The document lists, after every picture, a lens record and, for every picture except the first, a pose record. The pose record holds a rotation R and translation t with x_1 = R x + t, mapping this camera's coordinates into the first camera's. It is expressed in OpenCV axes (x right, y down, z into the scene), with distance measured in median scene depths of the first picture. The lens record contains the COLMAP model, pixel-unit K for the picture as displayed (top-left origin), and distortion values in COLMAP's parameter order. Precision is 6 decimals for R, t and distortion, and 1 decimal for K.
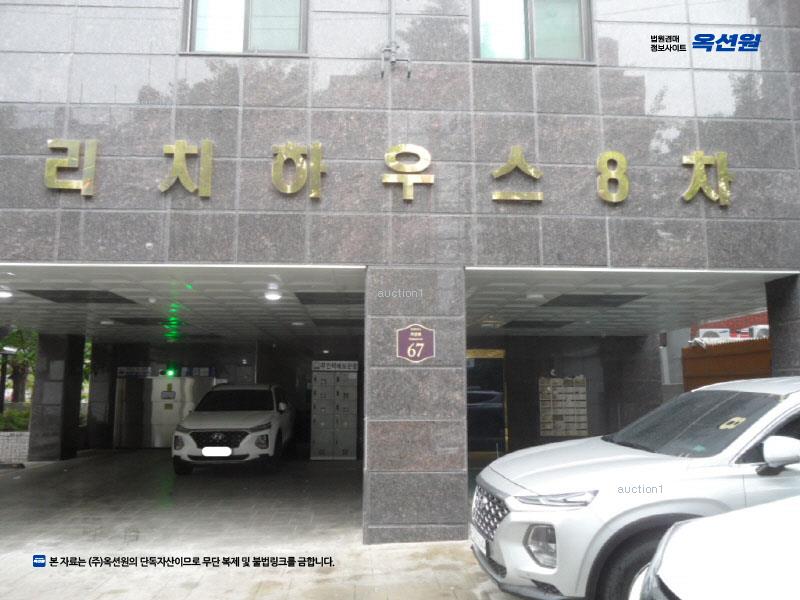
lens RADIAL K [[653.2, 0, 403.0], [0, 653.2, 299.6], [0, 0, 1]] dist [-0.037123, 0.047618]
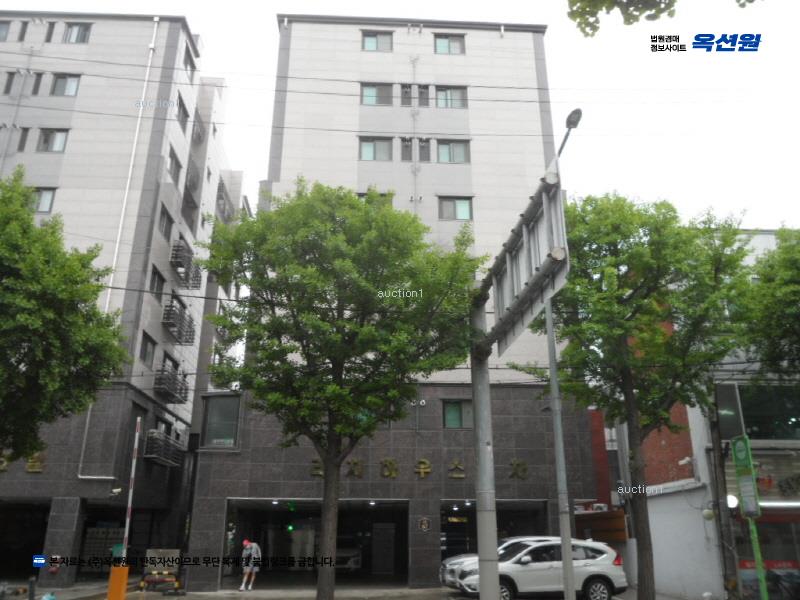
lens RADIAL K [[653.2, 0, 403.0], [0, 653.2, 299.6], [0, 0, 1]] dist [-0.037123, 0.047618]
pose [[0.999998, 0.001272, -0.001658, -0.084239], [-0.001585, 0.978724, -0.205177, -0.353893], [0.001362, 0.205179, 0.978724, -2.337177]]
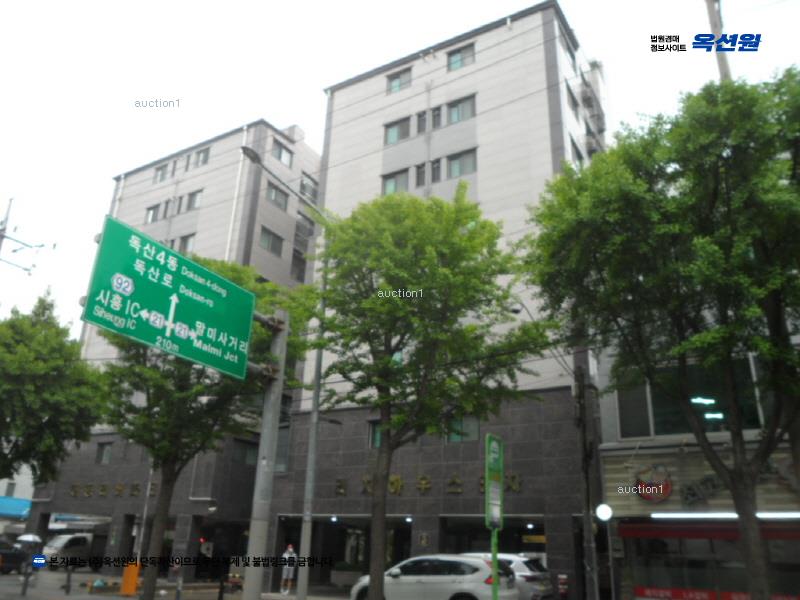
lens RADIAL K [[653.2, 0, 403.0], [0, 653.2, 299.6], [0, 0, 1]] dist [-0.037123, 0.047618]
pose [[0.831190, -0.178045, -0.526709, 1.830618], [0.045765, 0.966034, -0.254330, -0.266357], [0.554101, 0.187292, 0.811106, -1.903527]]
